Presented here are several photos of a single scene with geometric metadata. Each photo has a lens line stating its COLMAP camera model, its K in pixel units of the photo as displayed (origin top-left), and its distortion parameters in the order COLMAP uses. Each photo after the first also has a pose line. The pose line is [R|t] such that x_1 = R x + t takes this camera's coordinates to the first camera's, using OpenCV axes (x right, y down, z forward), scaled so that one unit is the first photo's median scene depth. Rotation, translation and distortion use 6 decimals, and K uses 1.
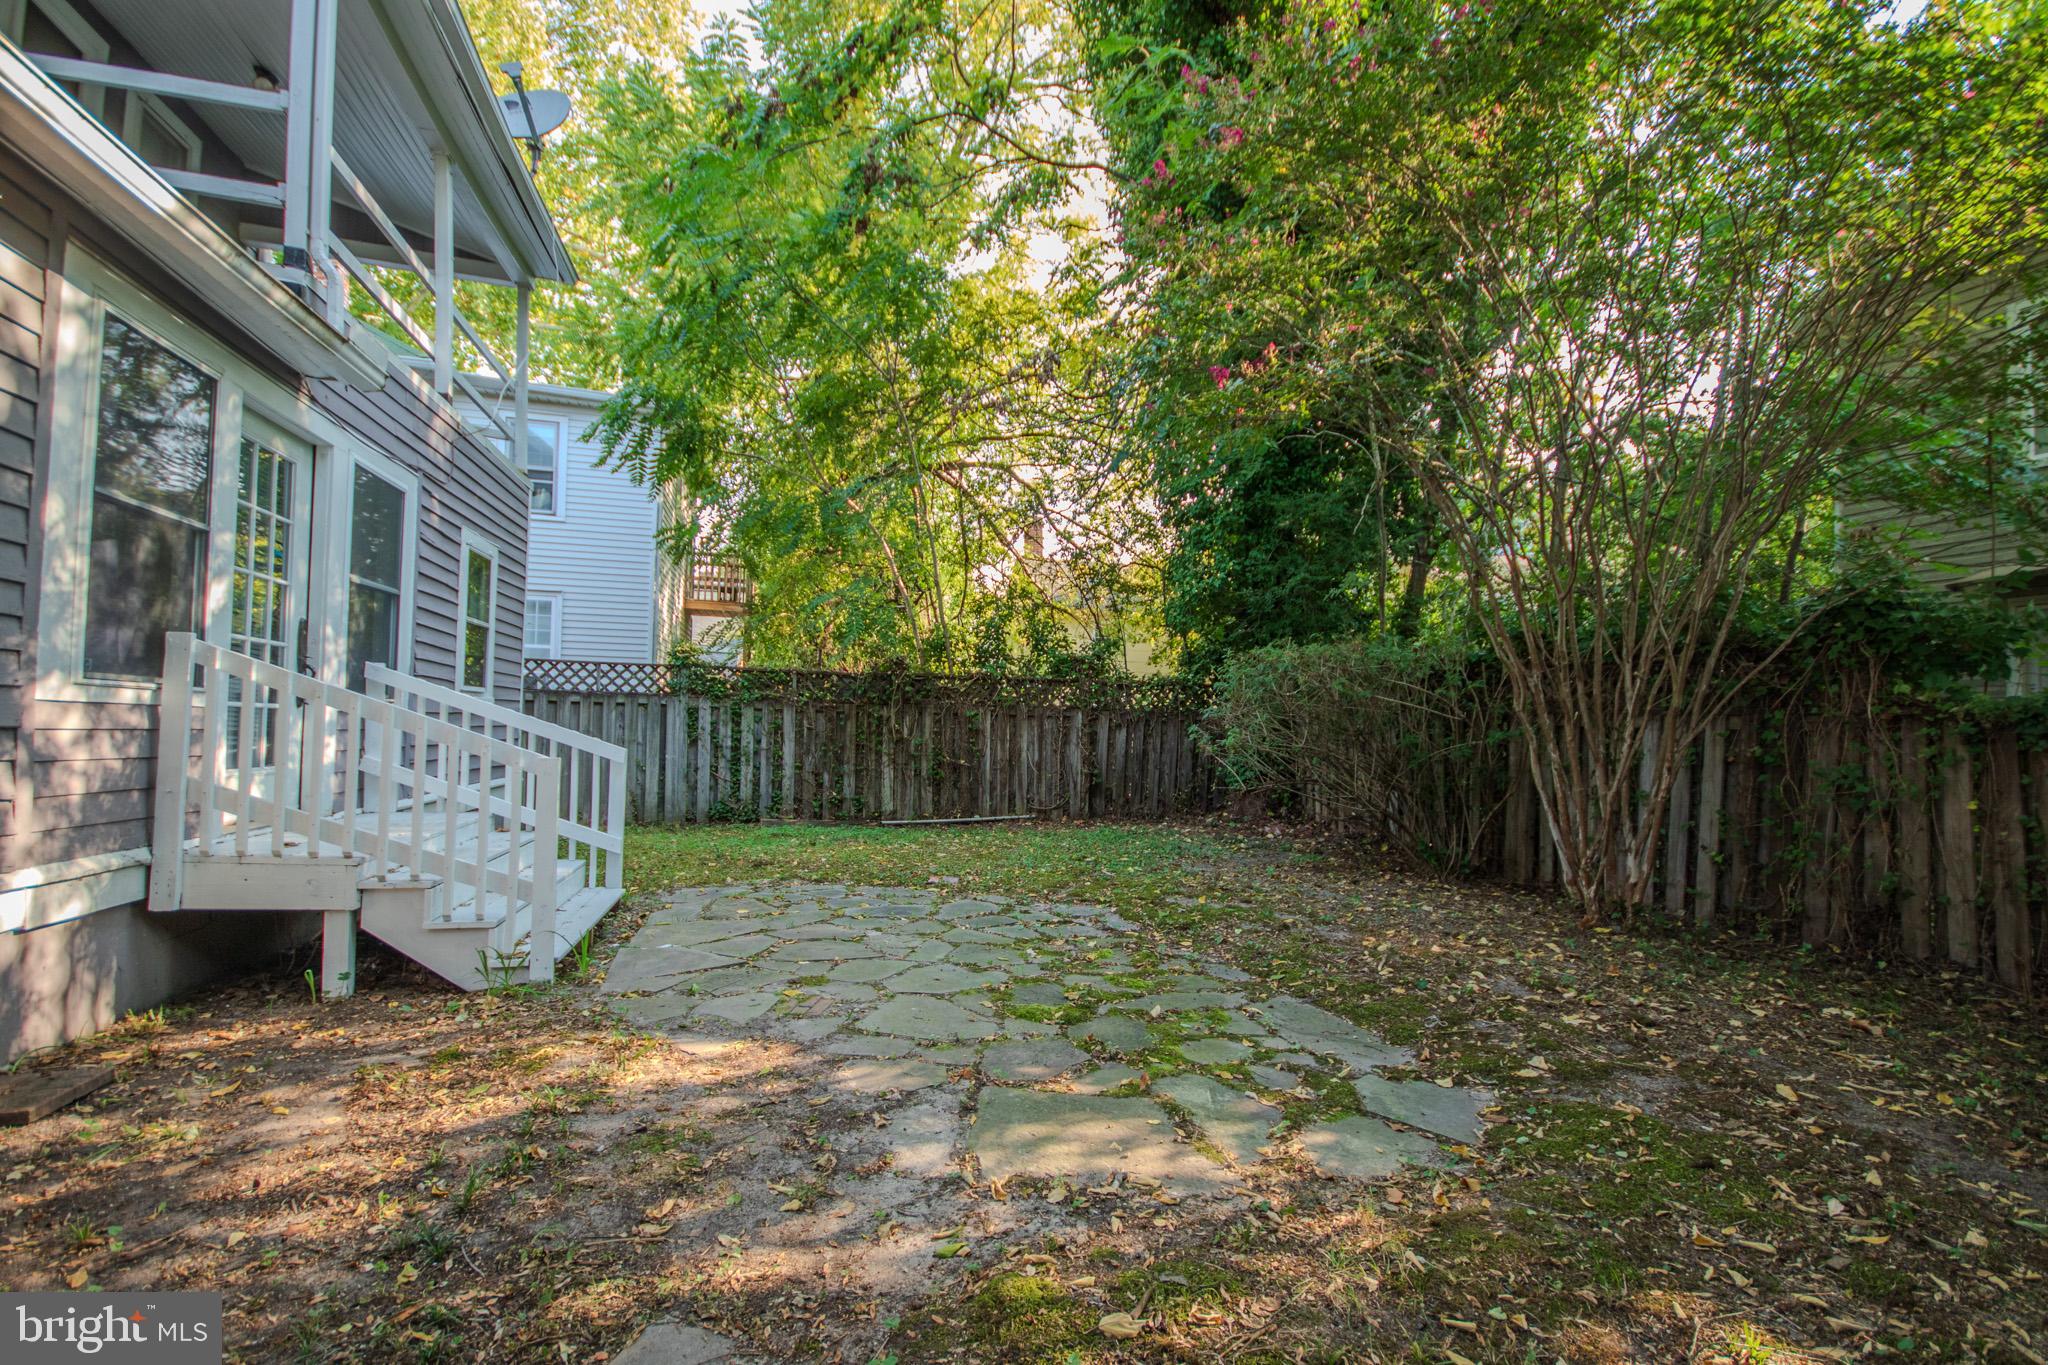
lens RADIAL K [[938.4, 0, 1015.9], [0, 938.4, 711.8], [0, 0, 1]] dist [0.001627, 0.000261]
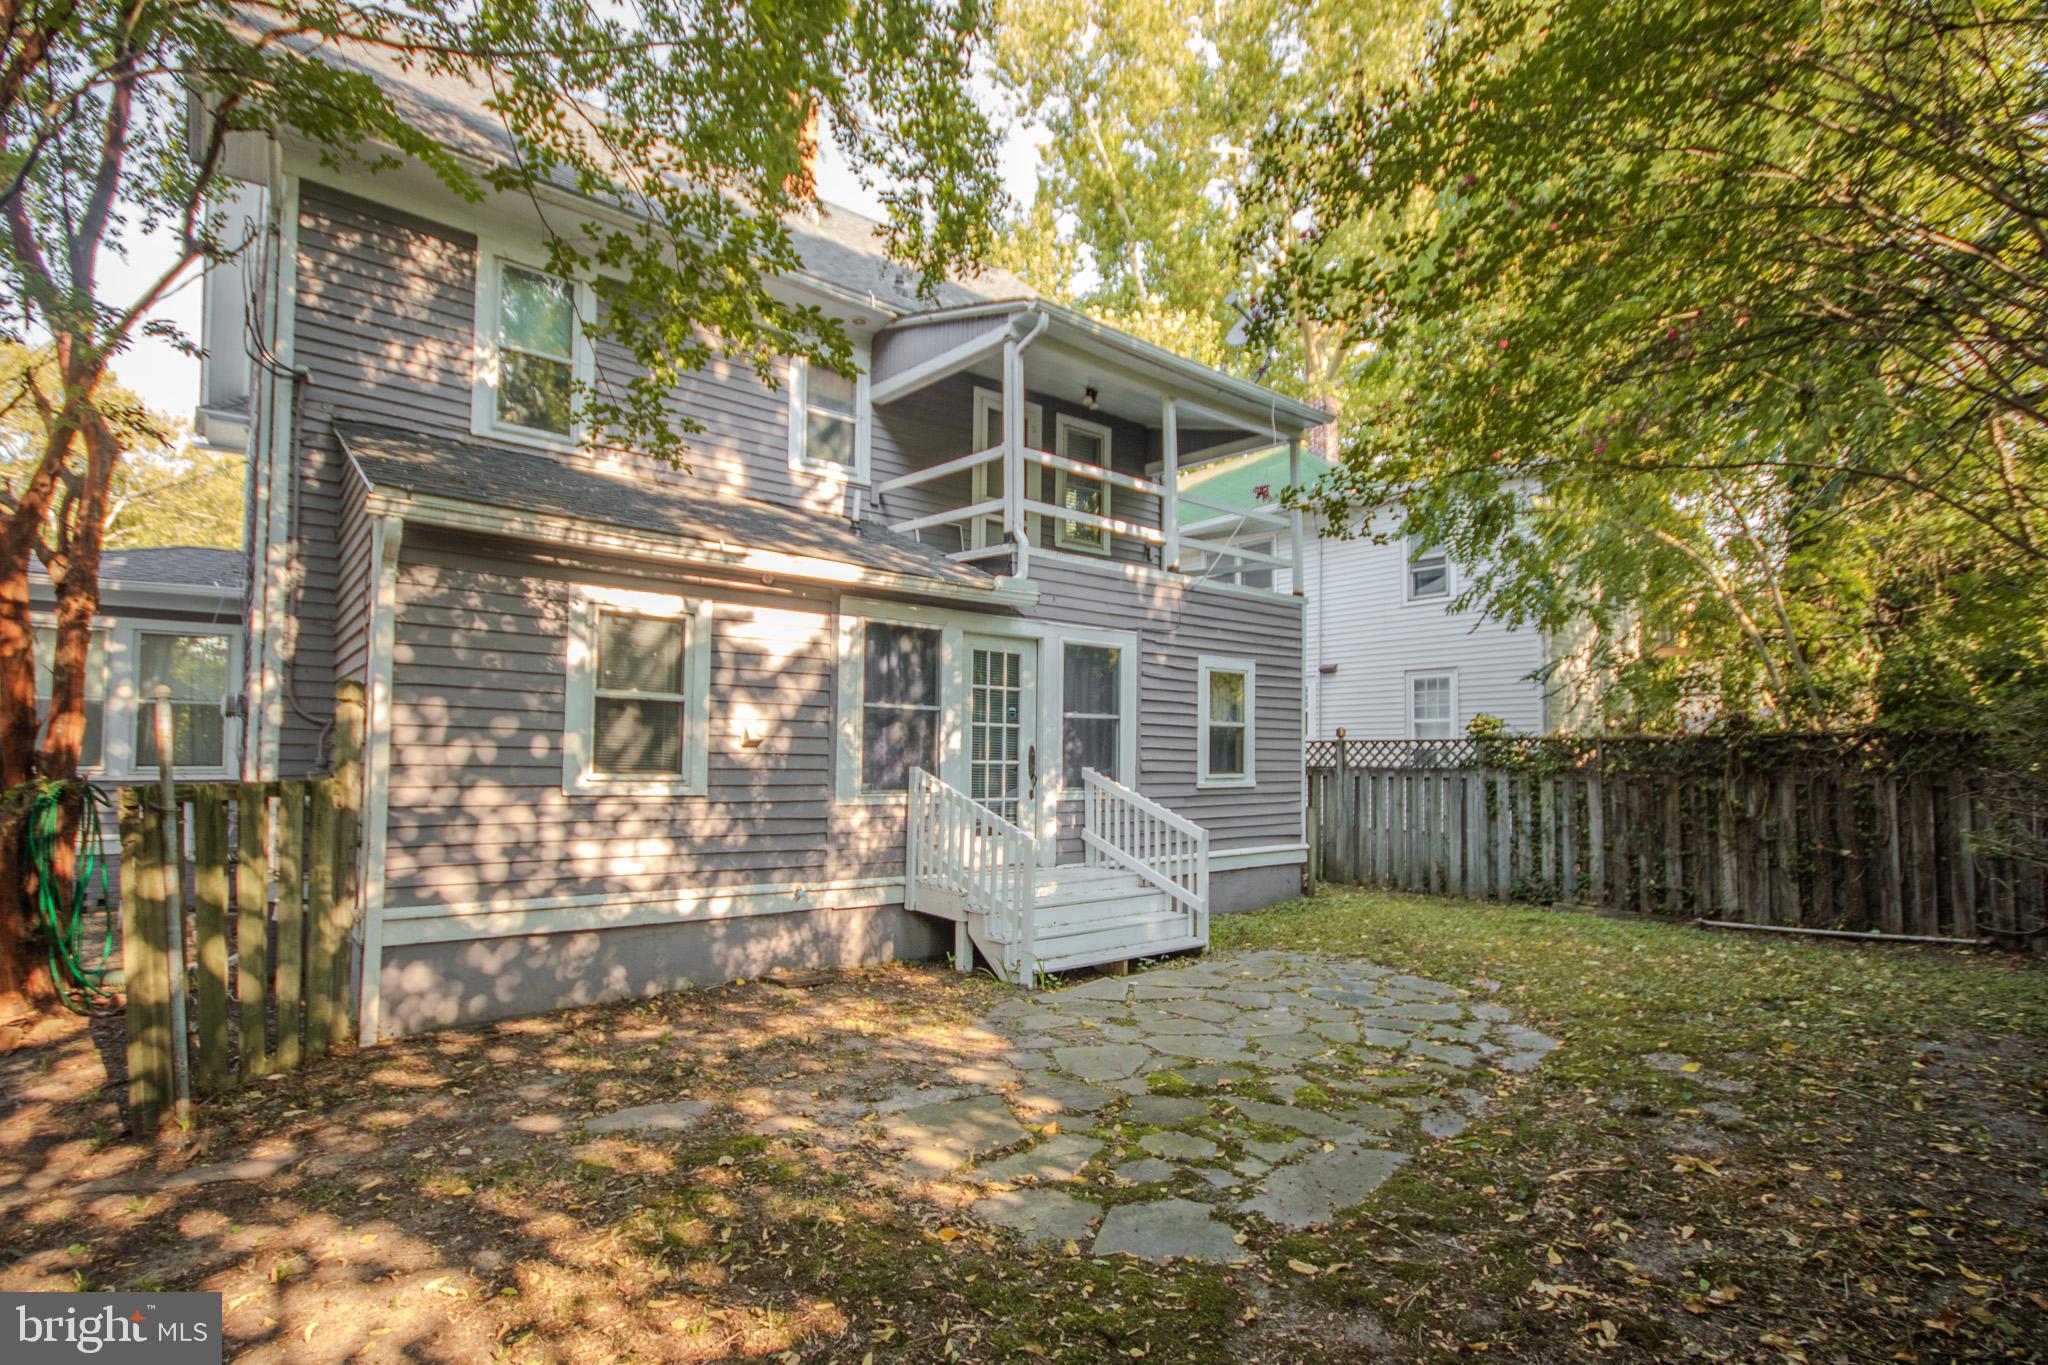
lens RADIAL K [[964.1, 0, 1012.4], [0, 964.1, 722.2], [0, 0, 1]] dist [0.008906, -0.001158]
pose [[0.439100, -0.063923, -0.896161, 0.737933], [0.024866, 0.997948, -0.058999, -0.040519], [0.898094, 0.003623, 0.439789, 0.216592]]
